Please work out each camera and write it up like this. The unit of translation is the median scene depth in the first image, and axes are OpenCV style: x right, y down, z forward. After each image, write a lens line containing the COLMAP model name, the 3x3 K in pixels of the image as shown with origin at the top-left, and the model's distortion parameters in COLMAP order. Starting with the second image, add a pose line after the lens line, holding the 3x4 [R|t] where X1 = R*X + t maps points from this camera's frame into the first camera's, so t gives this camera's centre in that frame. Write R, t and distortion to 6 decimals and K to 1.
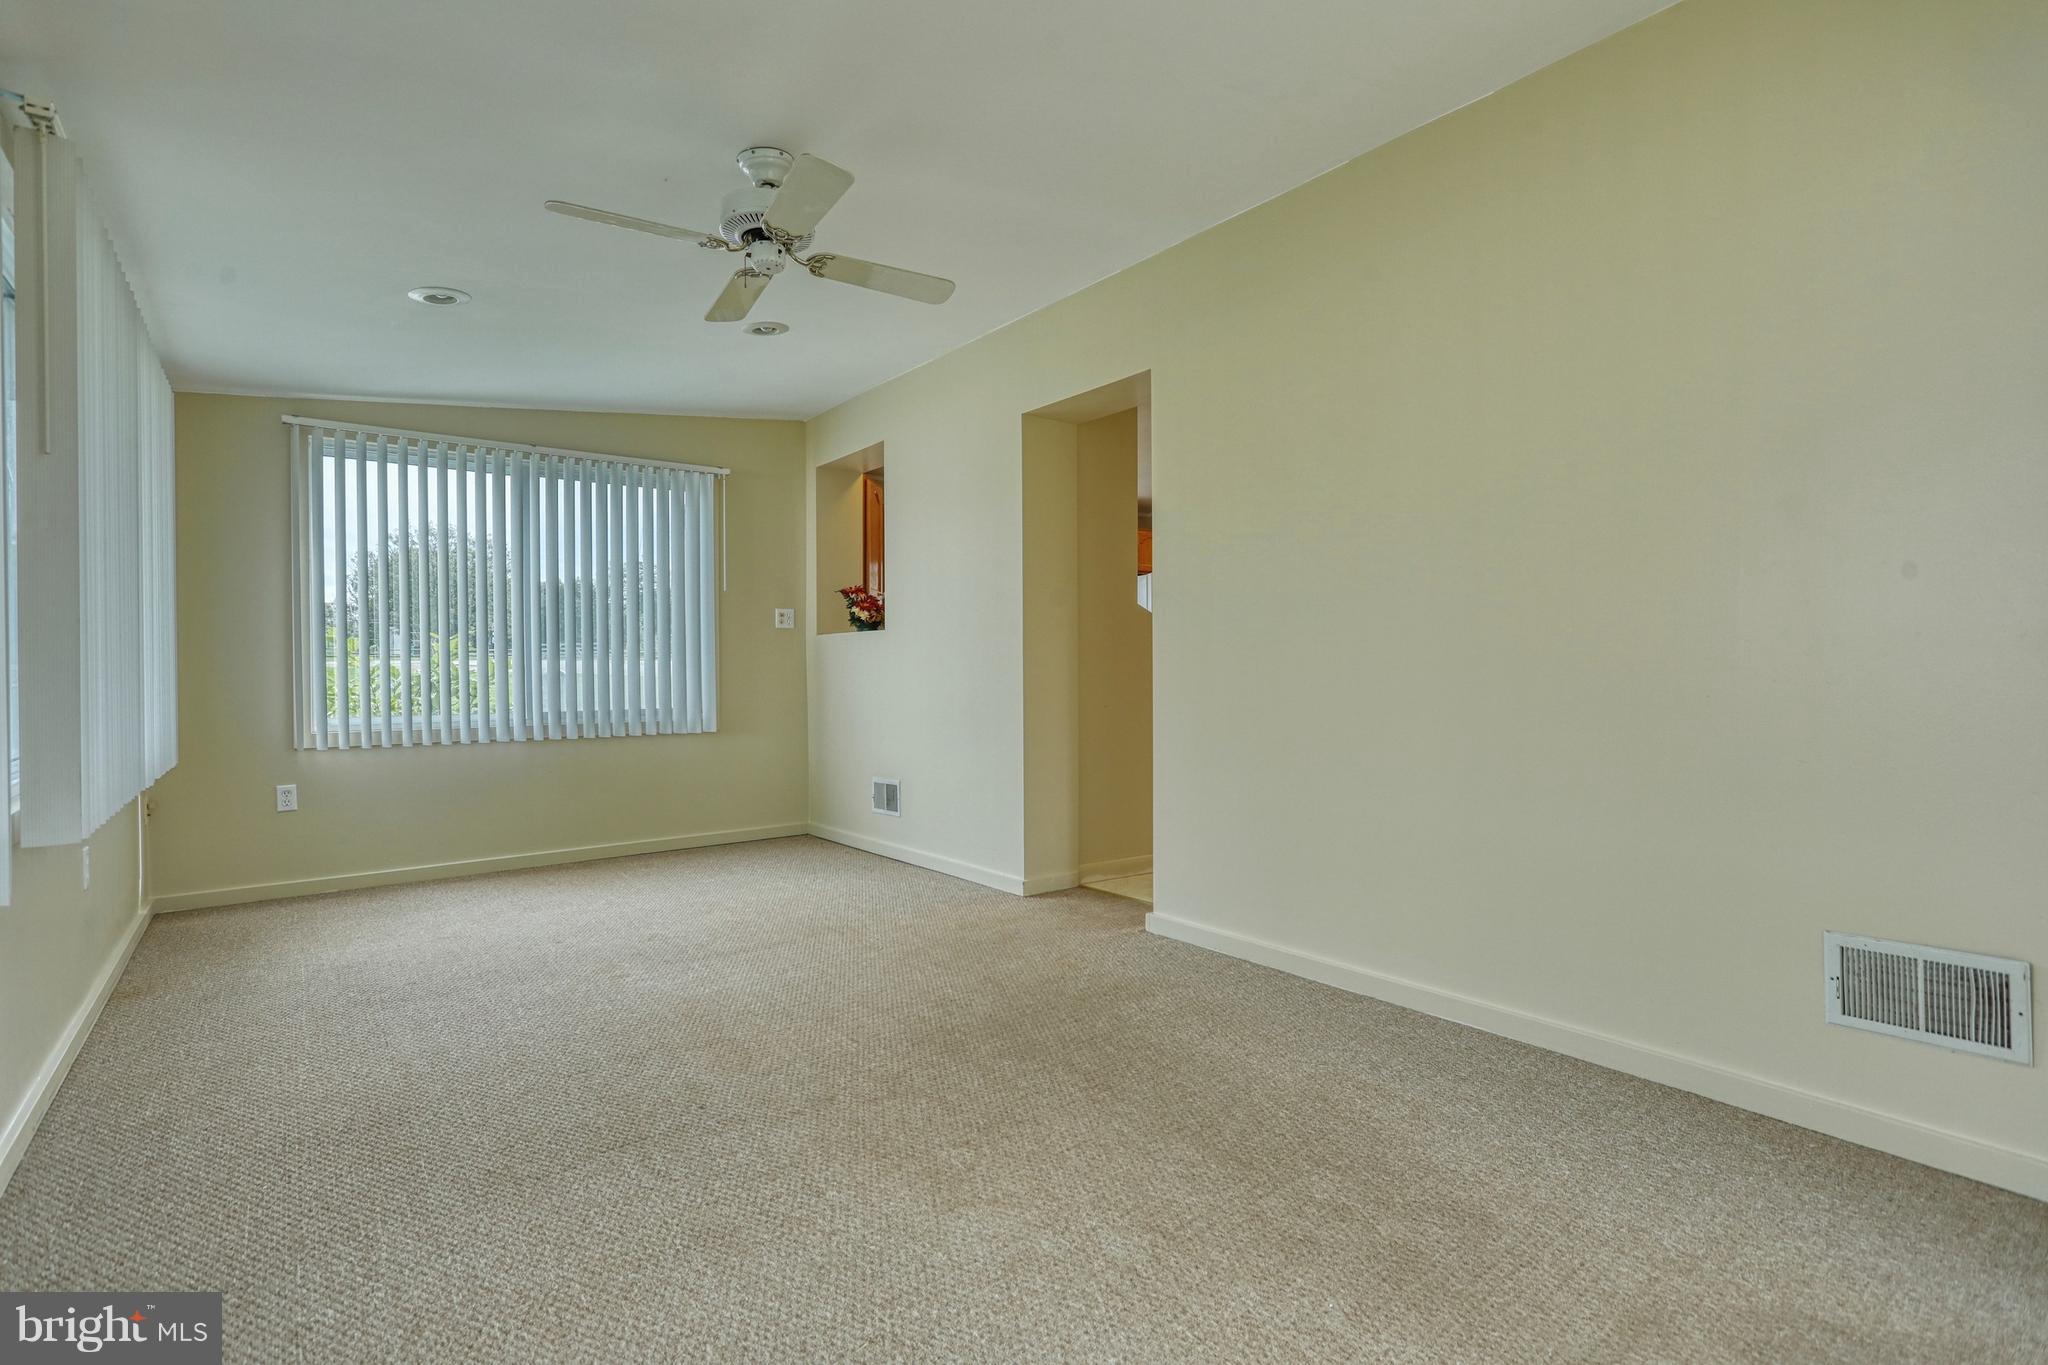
lens RADIAL K [[978.8, 0, 1012.8], [0, 978.8, 680.4], [0, 0, 1]] dist [-0.000648, 0.000340]
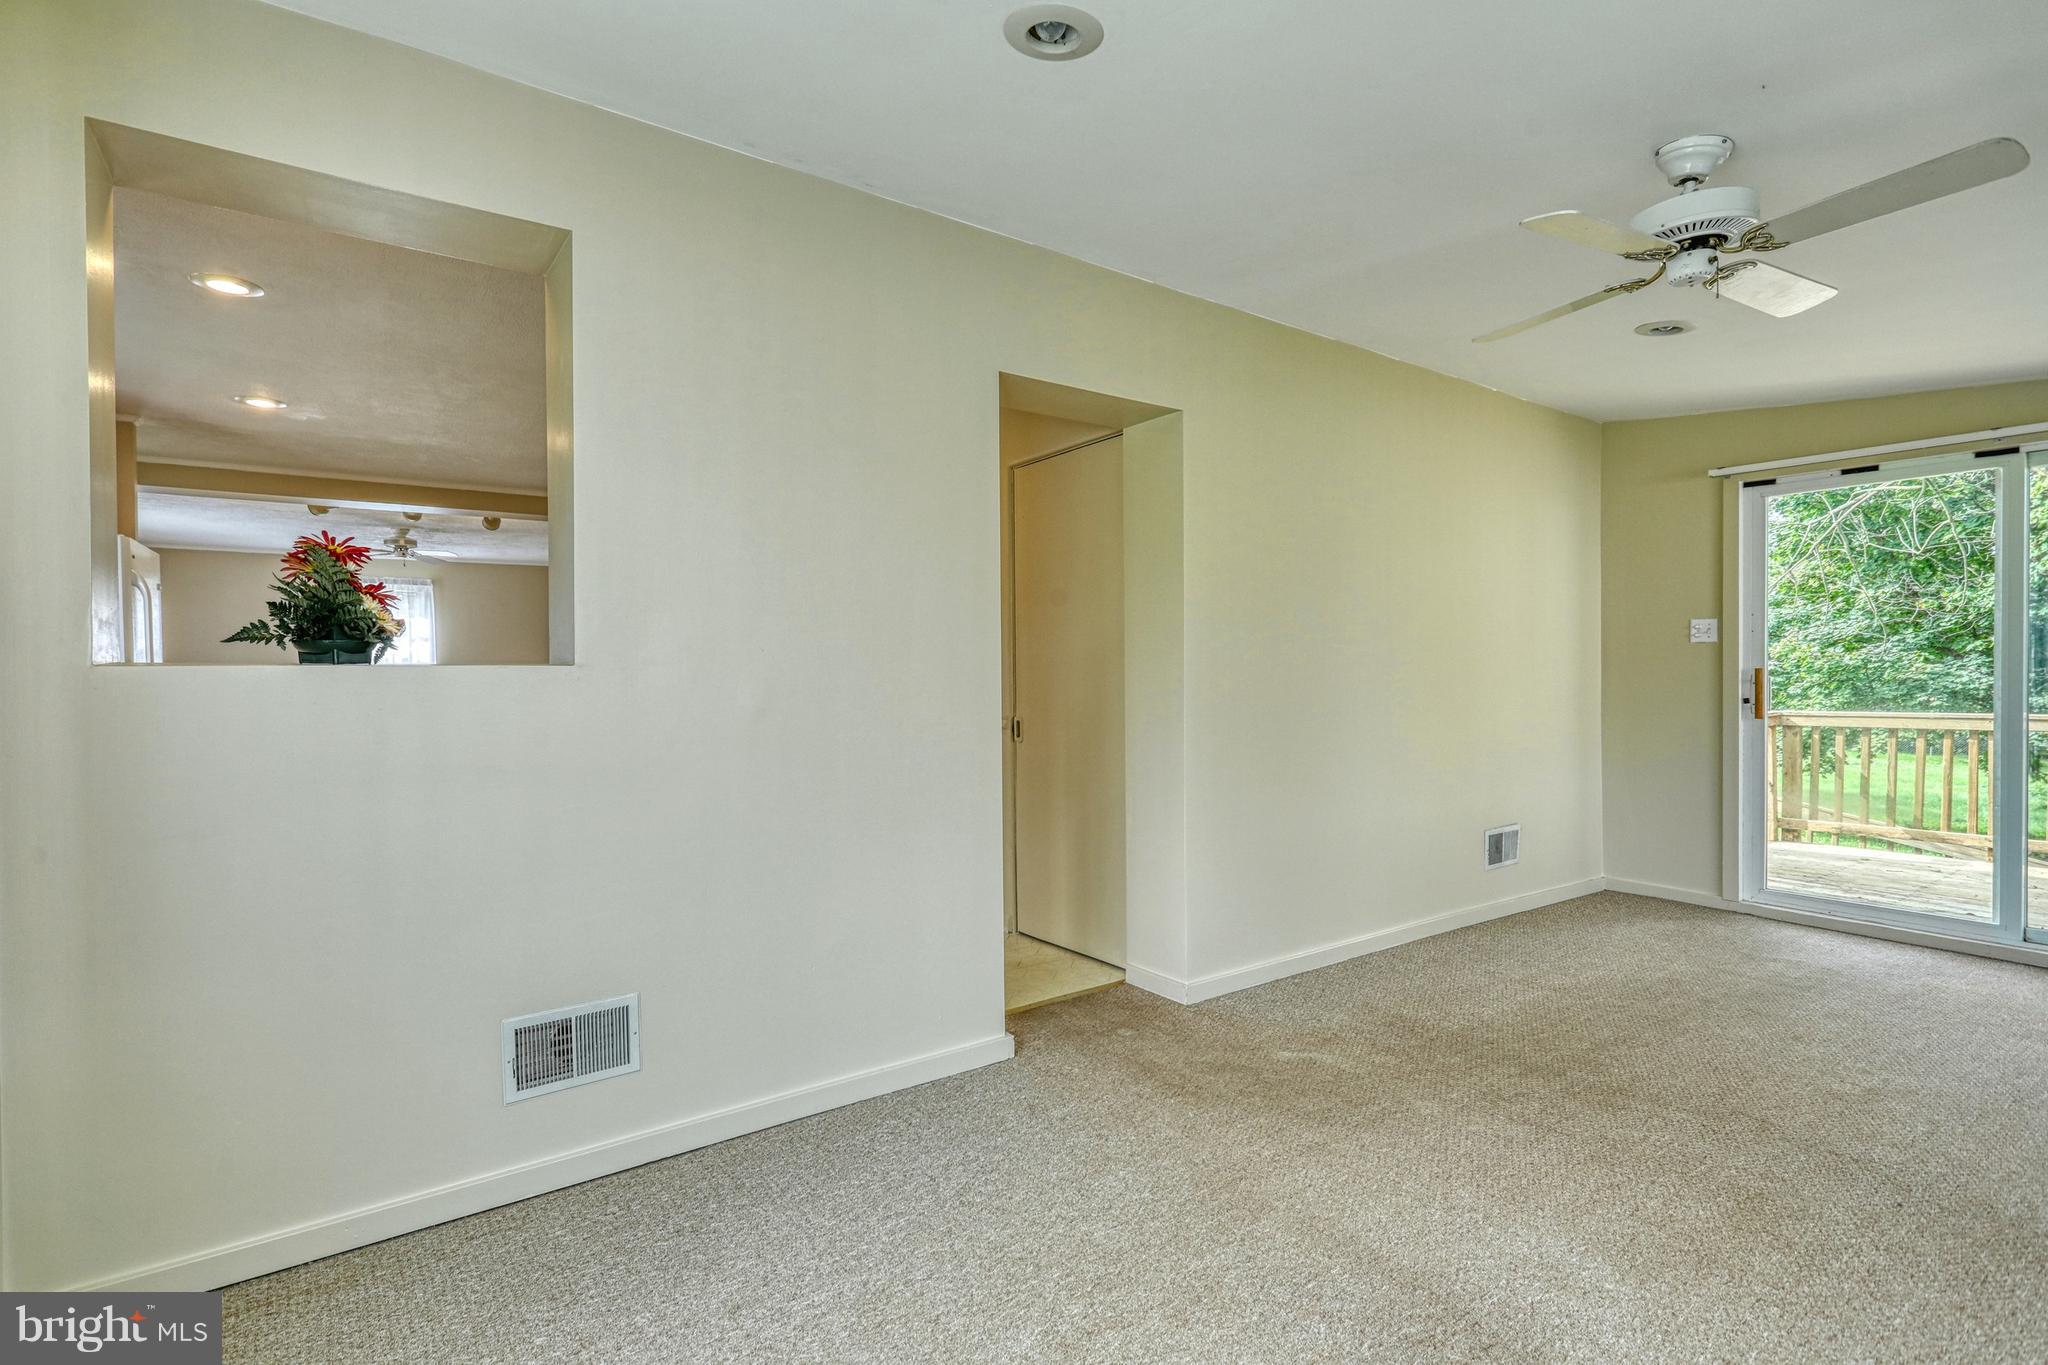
lens RADIAL K [[964.9, 0, 1024.0], [0, 964.9, 682.5], [0, 0, 1]] dist [0.001051, 0.001020]
pose [[0.025143, -0.008296, 0.999649, -1.017369], [0.012076, 0.999895, 0.007994, -0.082581], [-0.999611, 0.011870, 0.025240, 1.441077]]
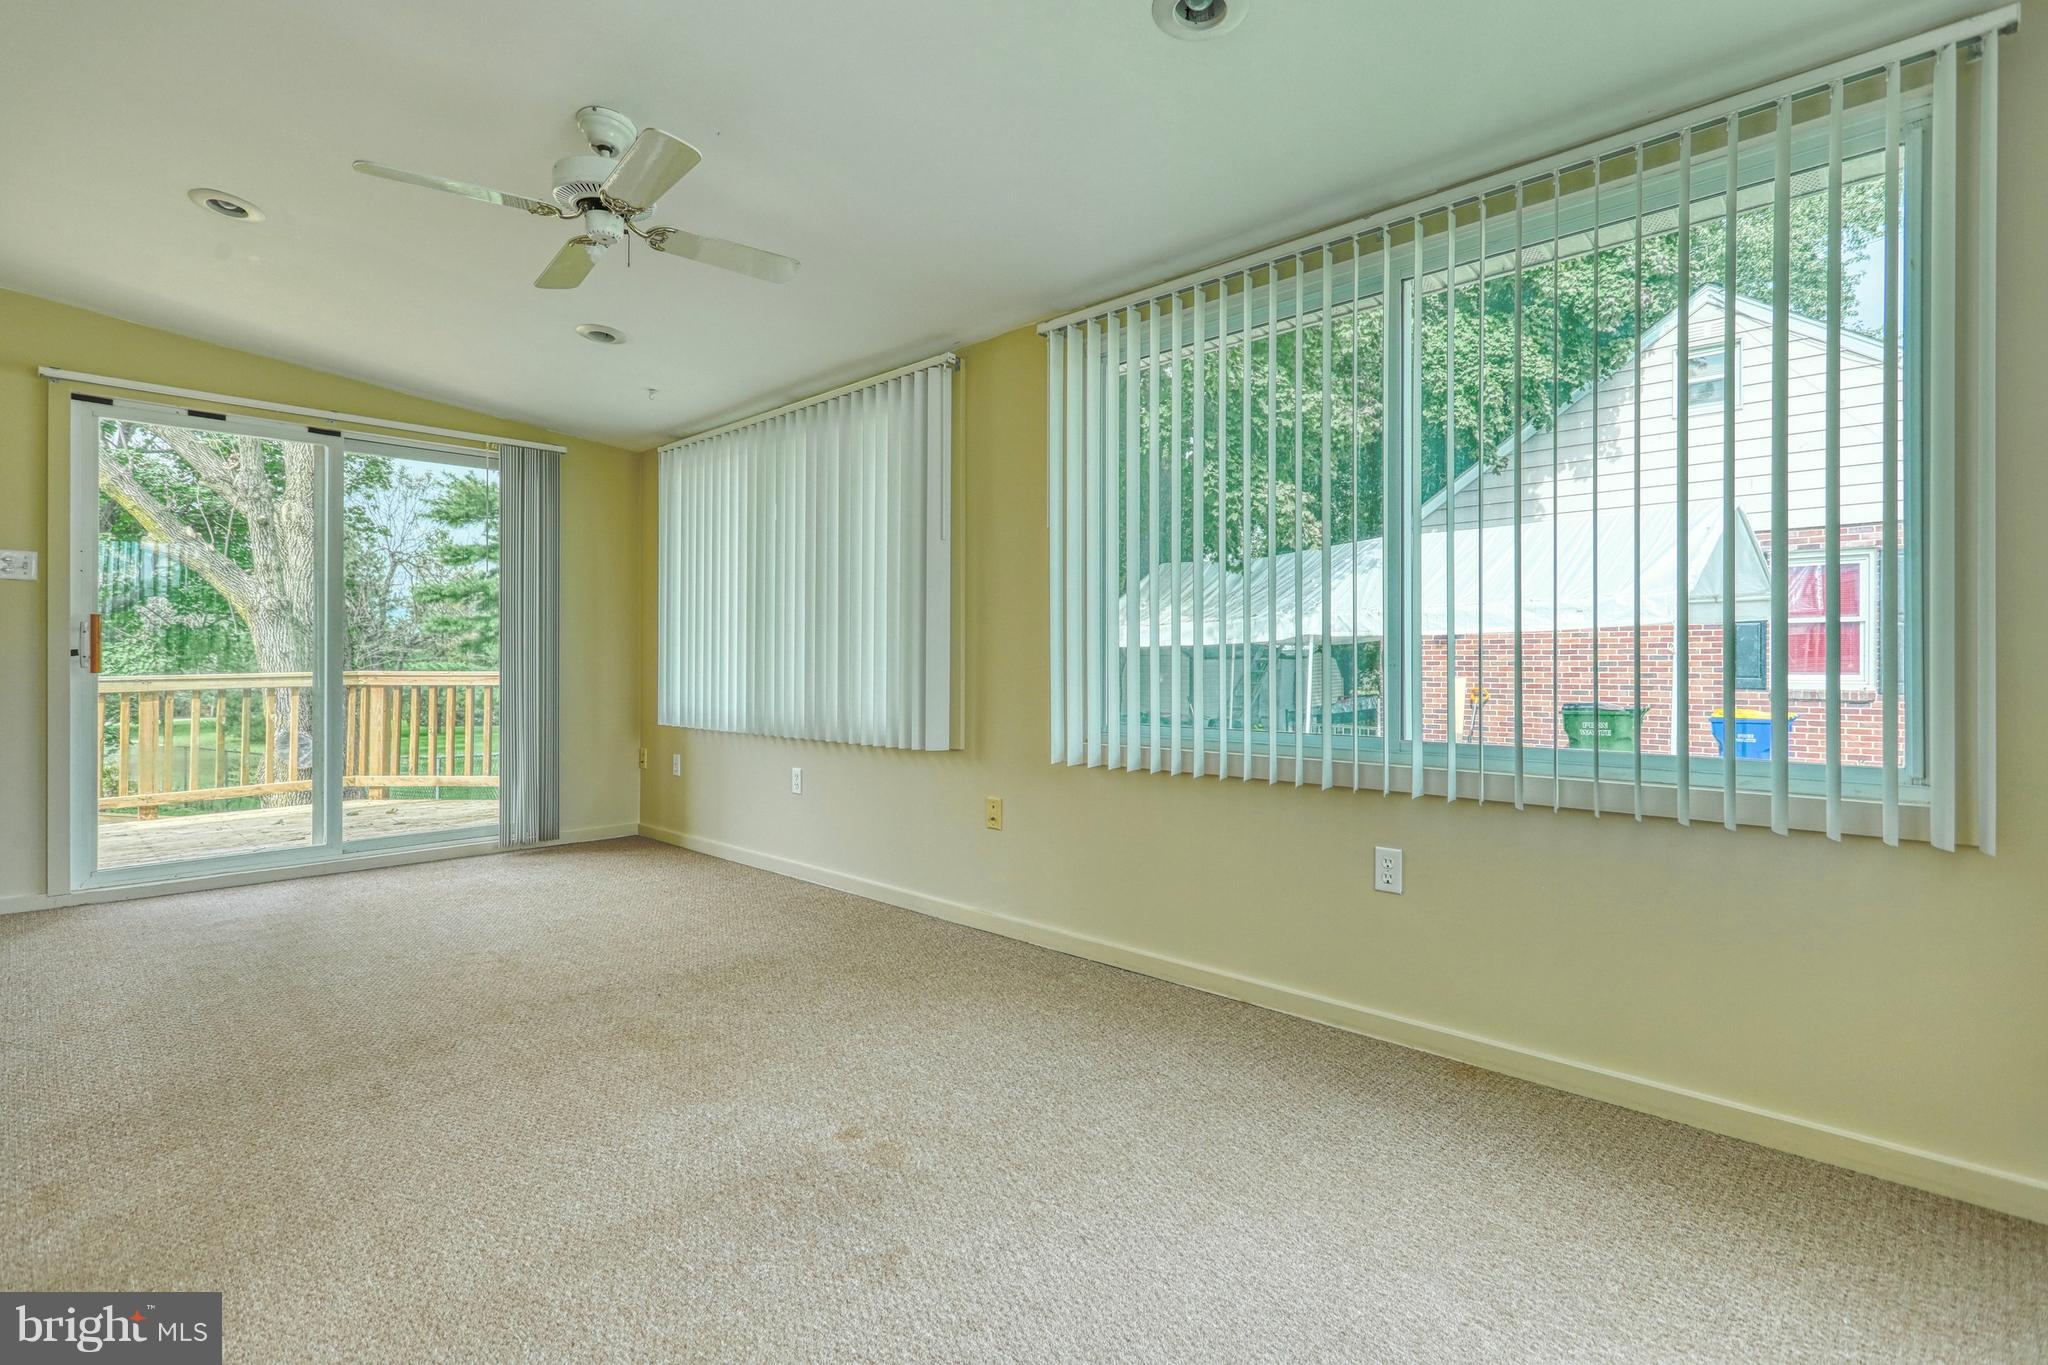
lens RADIAL K [[978.8, 0, 1012.8], [0, 978.8, 680.4], [0, 0, 1]] dist [-0.000648, 0.000340]
pose [[-0.987778, 0.009424, -0.155585, -0.458473], [0.004626, 0.999503, 0.031177, -0.022329], [0.155801, 0.030076, -0.987330, 1.848827]]
